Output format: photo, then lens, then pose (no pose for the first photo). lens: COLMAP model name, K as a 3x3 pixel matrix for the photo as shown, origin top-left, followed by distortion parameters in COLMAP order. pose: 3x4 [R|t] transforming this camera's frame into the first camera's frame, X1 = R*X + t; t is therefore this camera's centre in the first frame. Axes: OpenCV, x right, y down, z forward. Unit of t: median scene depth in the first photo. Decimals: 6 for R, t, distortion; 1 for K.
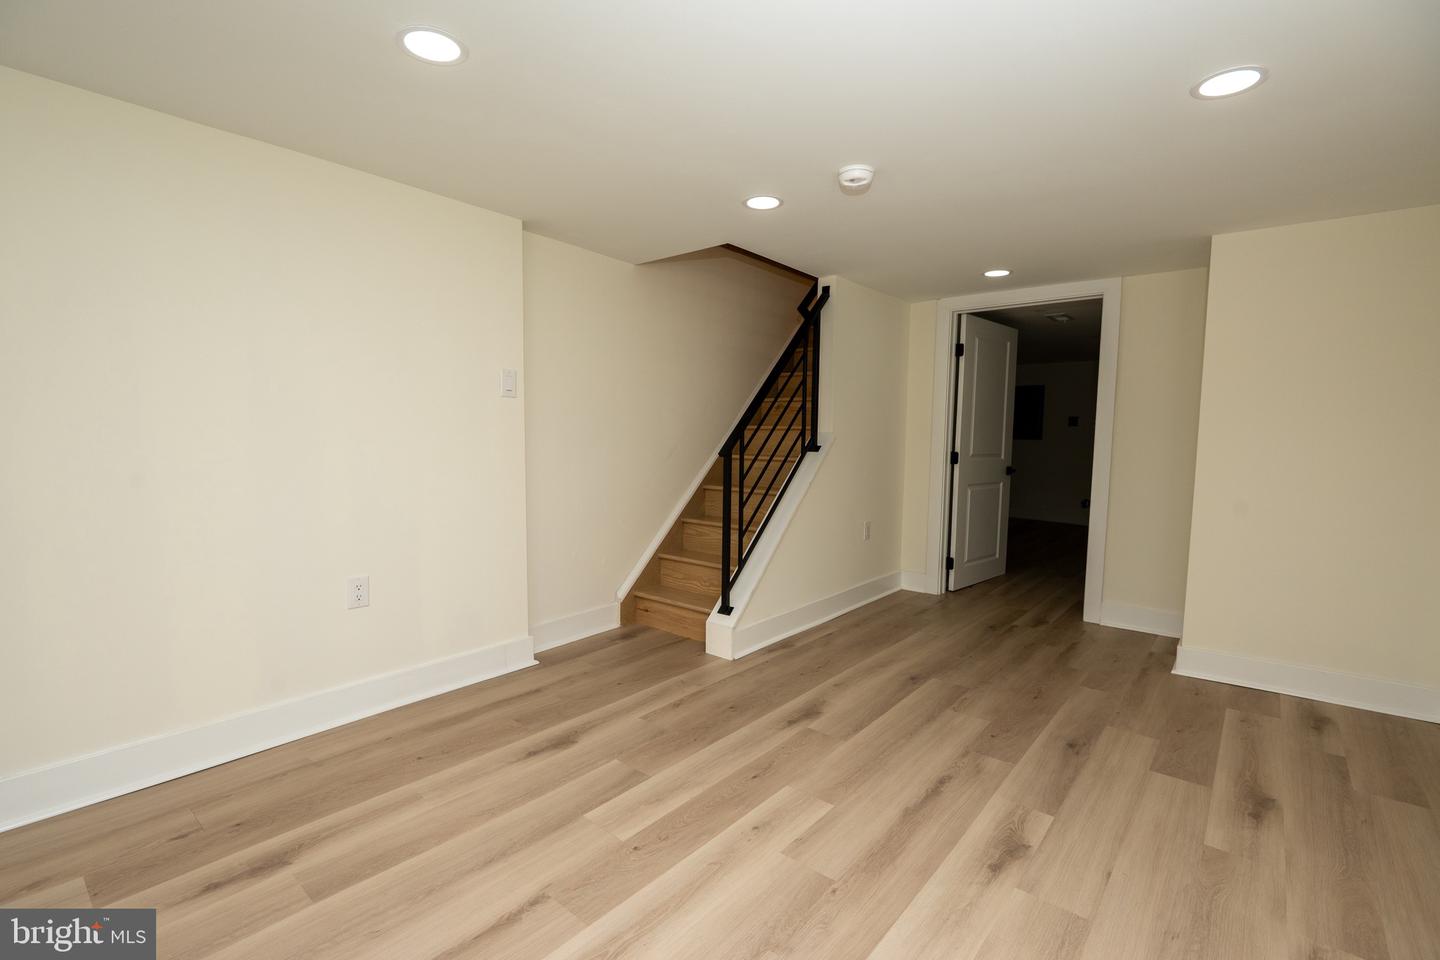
lens RADIAL K [[658.9, 0, 709.3], [0, 658.9, 491.3], [0, 0, 1]] dist [0.001734, -0.003934]
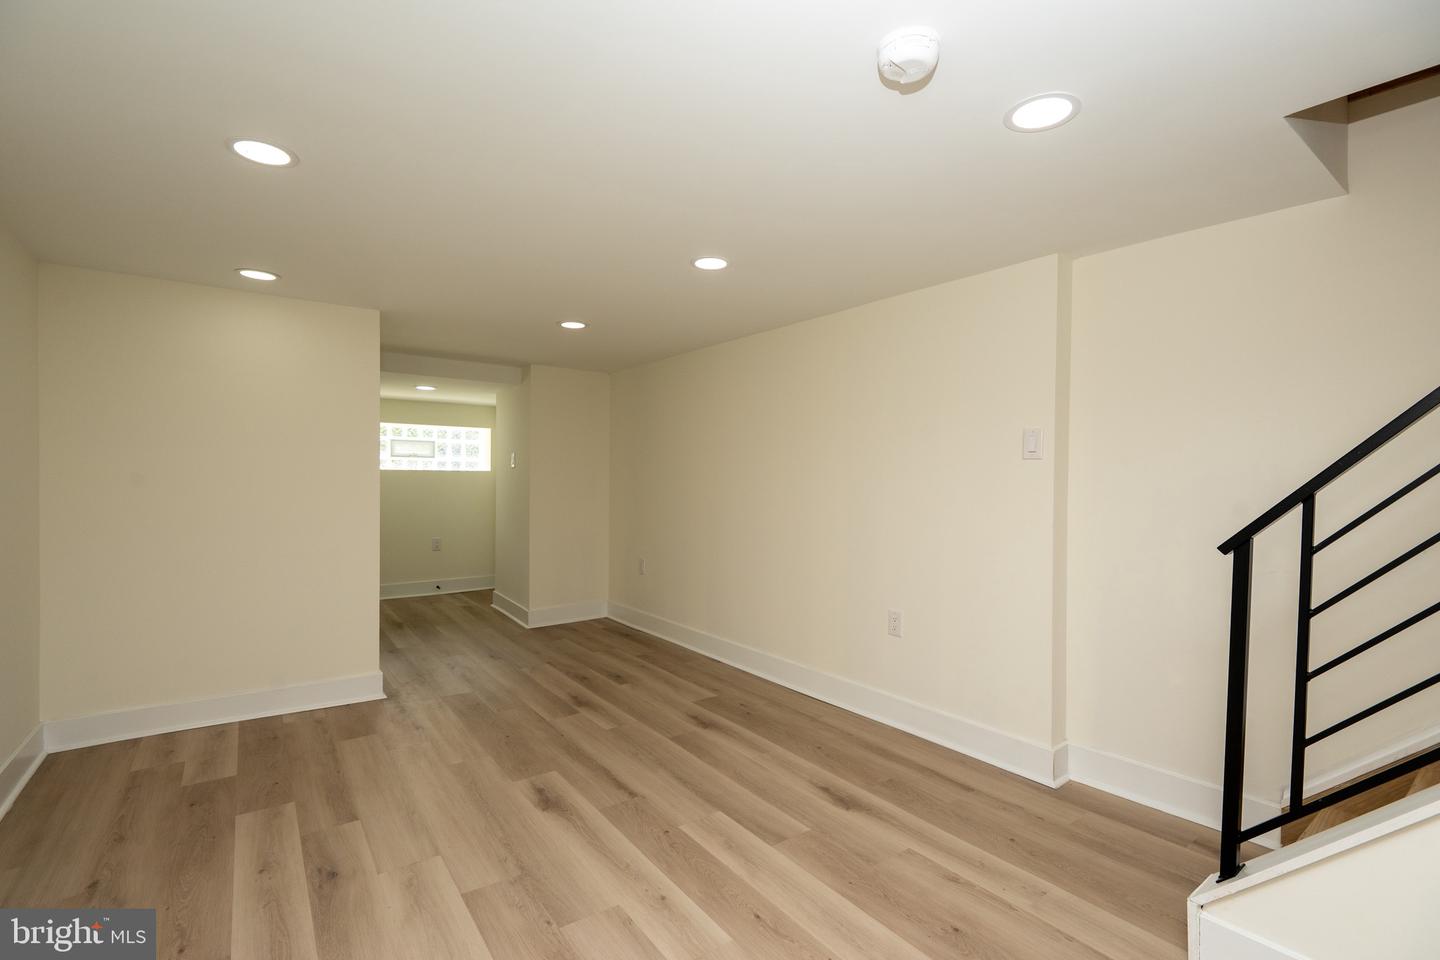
lens RADIAL K [[658.9, 0, 719.6], [0, 658.9, 480.0], [0, 0, 1]] dist [0.001734, -0.003934]
pose [[-0.228608, -0.011642, -0.973449, 1.036541], [-0.105743, 0.994309, 0.012941, -0.130865], [0.967759, 0.105894, -0.228538, 1.270093]]
